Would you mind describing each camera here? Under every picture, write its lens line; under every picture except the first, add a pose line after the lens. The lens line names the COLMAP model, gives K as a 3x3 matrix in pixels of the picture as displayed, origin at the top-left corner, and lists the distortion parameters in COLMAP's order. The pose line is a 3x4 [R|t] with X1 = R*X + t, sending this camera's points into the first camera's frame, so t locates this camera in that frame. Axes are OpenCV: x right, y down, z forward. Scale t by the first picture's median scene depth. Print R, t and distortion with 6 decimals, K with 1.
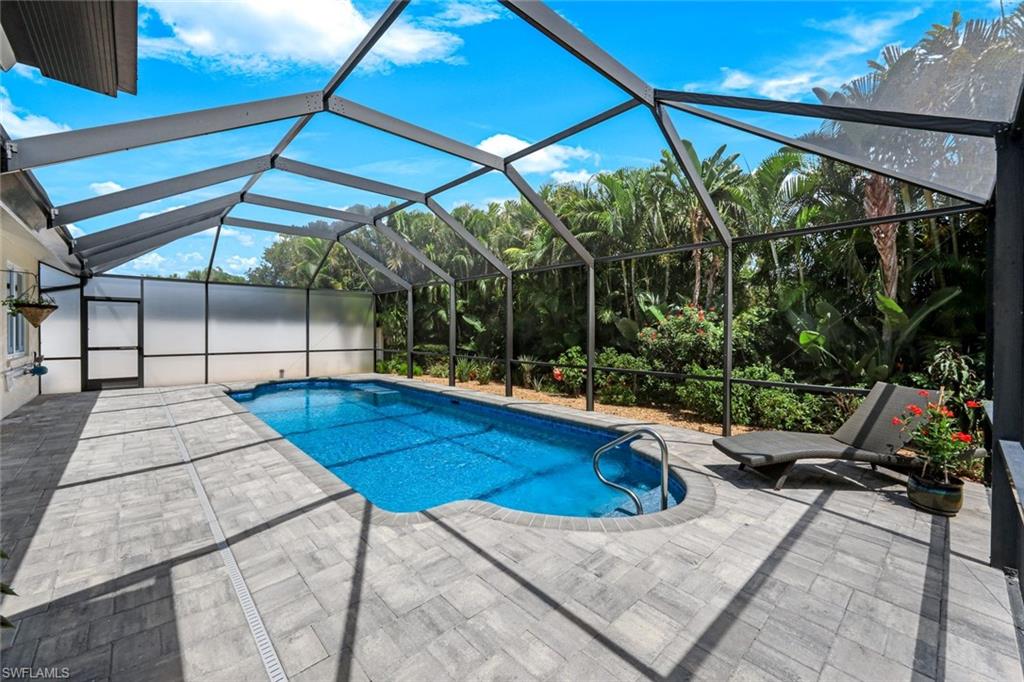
lens RADIAL K [[413.8, 0, 483.0], [0, 413.8, 338.1], [0, 0, 1]] dist [-0.000986, -0.000141]
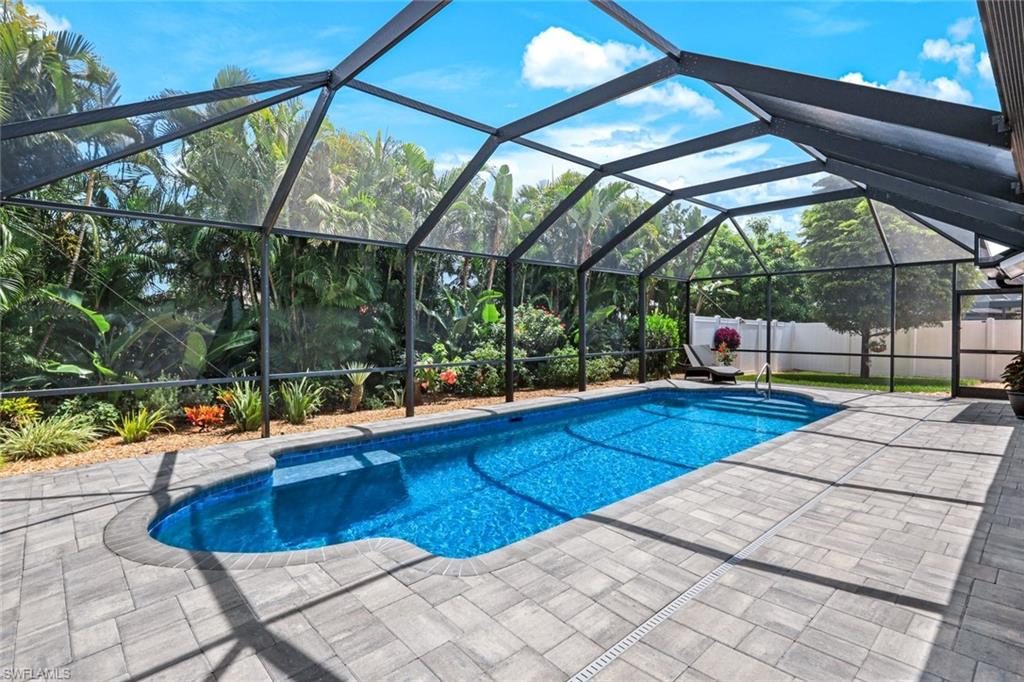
lens RADIAL K [[505.4, 0, 512.0], [0, 505.4, 341.0], [0, 0, 1]] dist [-0.002857, -0.001063]
pose [[-0.041122, -0.034938, 0.998543, -0.872832], [0.026586, 0.998996, 0.036049, -0.023255], [-0.998800, 0.028030, -0.040152, 0.892038]]
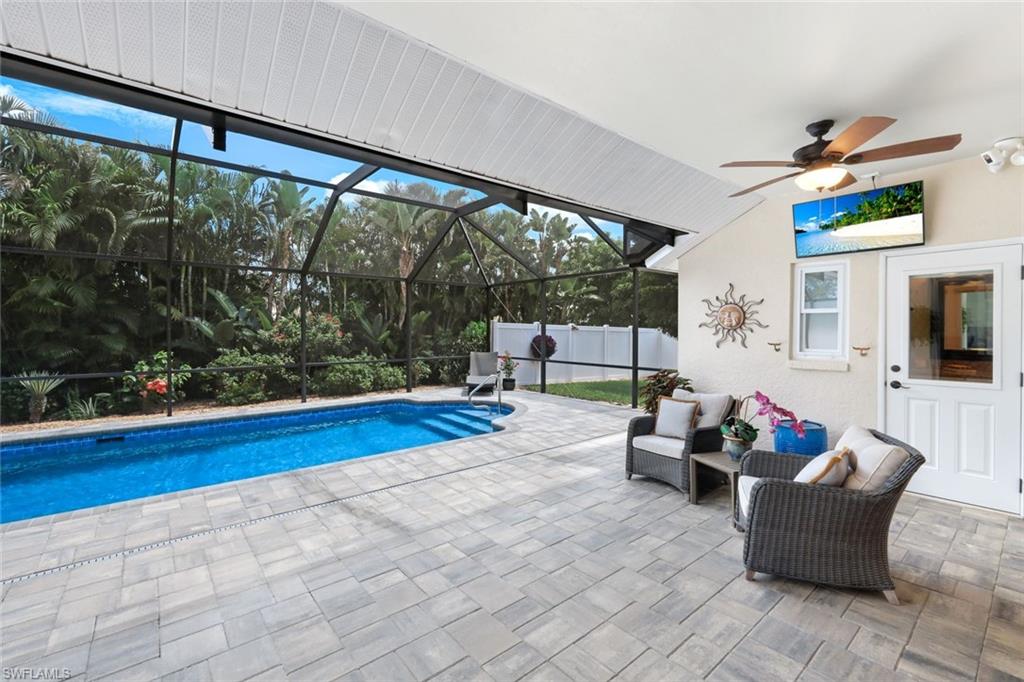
lens RADIAL K [[441.1, 0, 525.5], [0, 441.1, 335.3], [0, 0, 1]] dist [0.000667, 0.000019]
pose [[-0.002085, -0.020886, 0.999780, -0.691663], [0.019535, 0.999590, 0.020923, -0.016976], [-0.999807, 0.019574, -0.001676, 0.275280]]
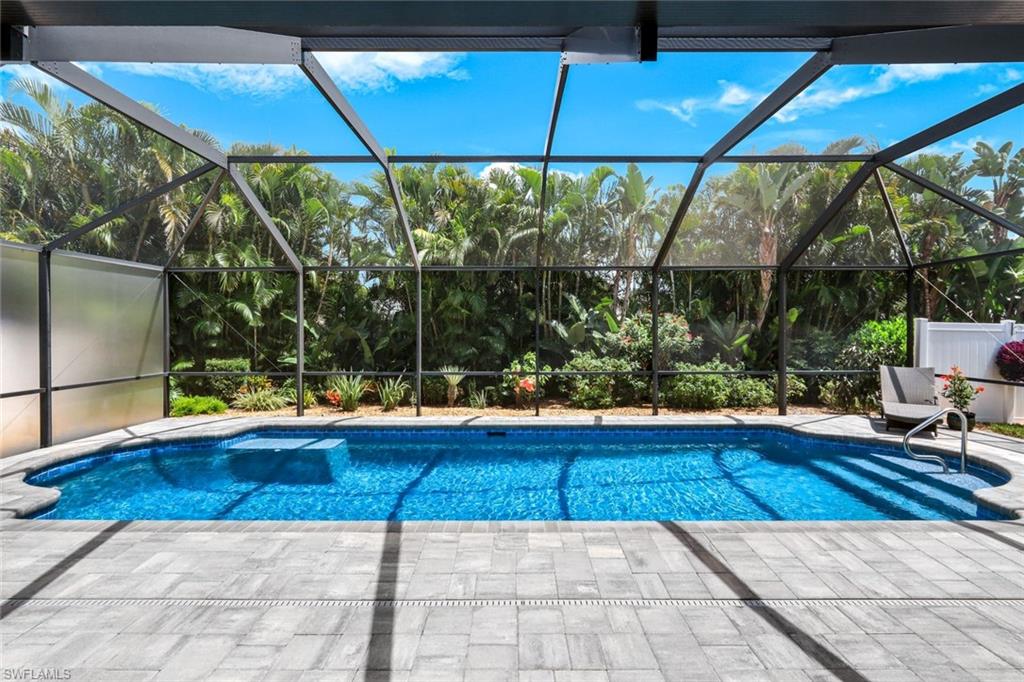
lens RADIAL K [[467.1, 0, 513.8], [0, 467.1, 332.6], [0, 0, 1]] dist [-0.003814, -0.000189]
pose [[0.648018, -0.013440, 0.761507, -0.601886], [0.020338, 0.999793, 0.000338, -0.024571], [-0.761354, 0.015268, 0.648157, 0.371209]]
